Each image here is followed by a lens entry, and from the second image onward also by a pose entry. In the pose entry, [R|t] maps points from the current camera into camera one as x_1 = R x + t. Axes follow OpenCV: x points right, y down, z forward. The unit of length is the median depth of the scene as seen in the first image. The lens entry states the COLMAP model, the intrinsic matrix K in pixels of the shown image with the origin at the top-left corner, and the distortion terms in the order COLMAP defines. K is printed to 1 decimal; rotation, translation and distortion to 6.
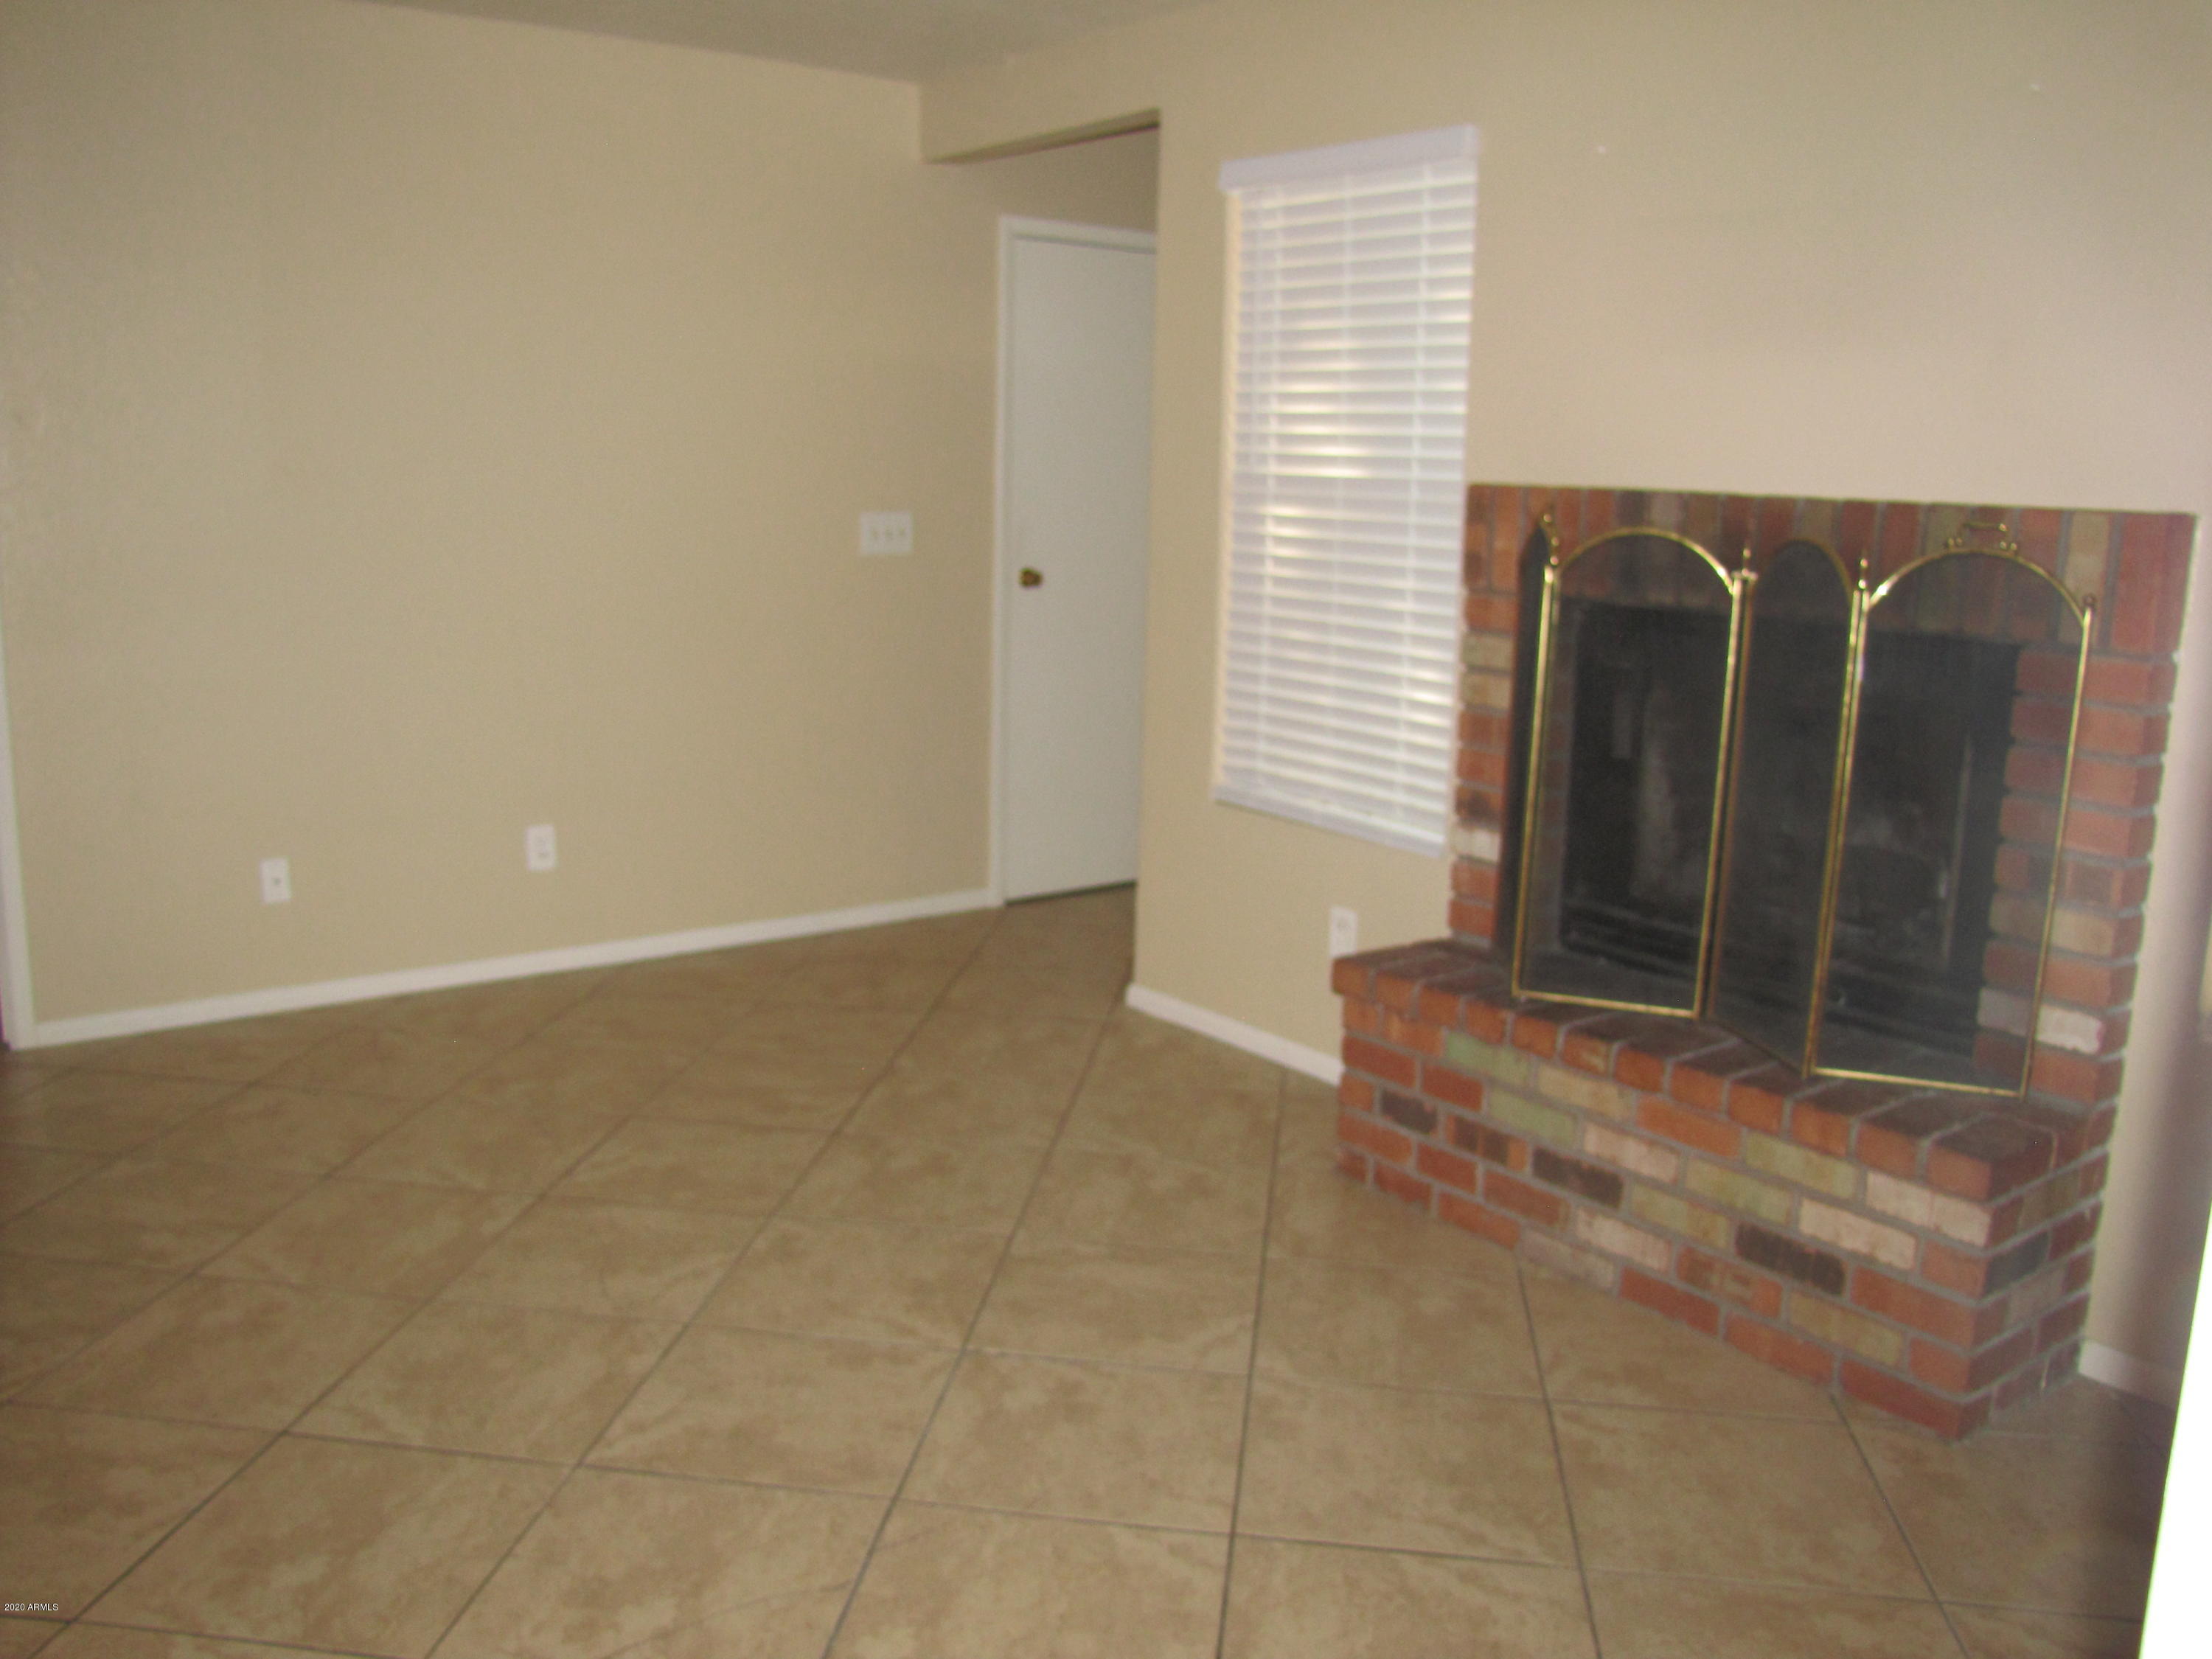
lens RADIAL K [[1841.4, 0, 1077.7], [0, 1841.4, 825.3], [0, 0, 1]] dist [-0.178325, 0.145065]
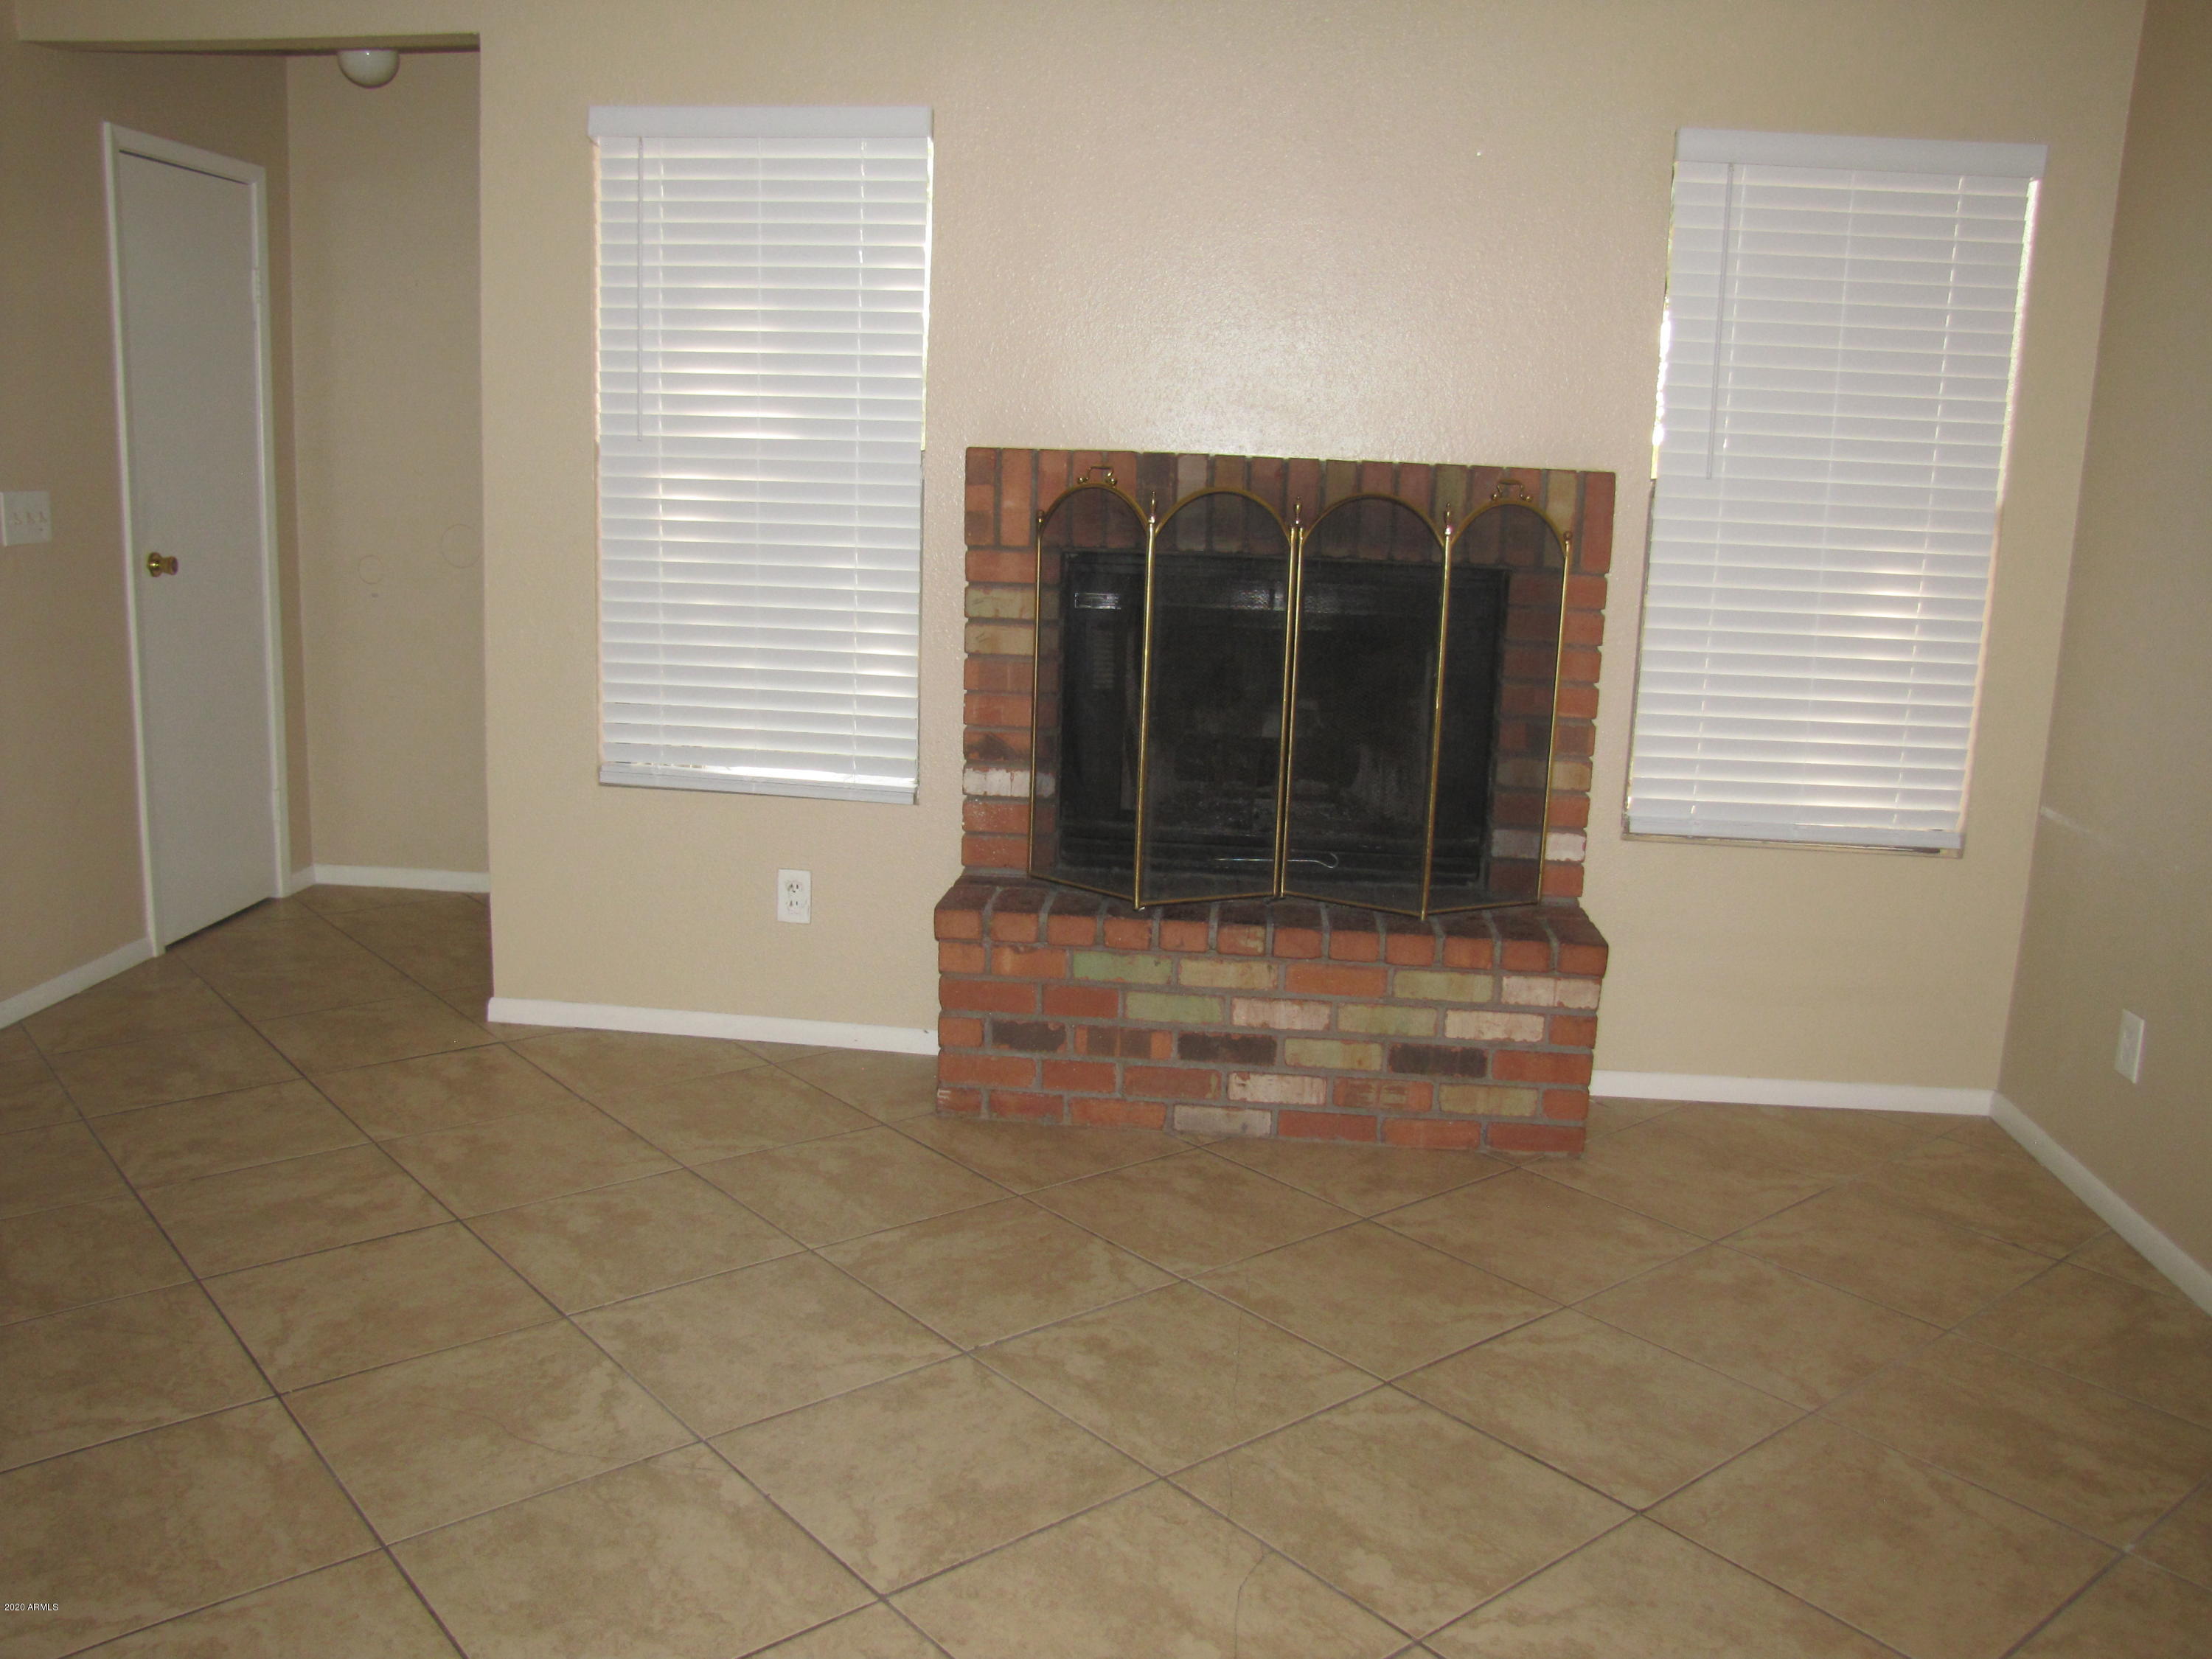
lens RADIAL K [[1841.4, 0, 1077.7], [0, 1841.4, 825.3], [0, 0, 1]] dist [-0.178325, 0.145065]
pose [[0.684953, -0.148395, 0.713315, -0.602196], [0.124712, 0.988469, 0.085884, -0.059491], [-0.717835, 0.030132, 0.695561, 0.242103]]
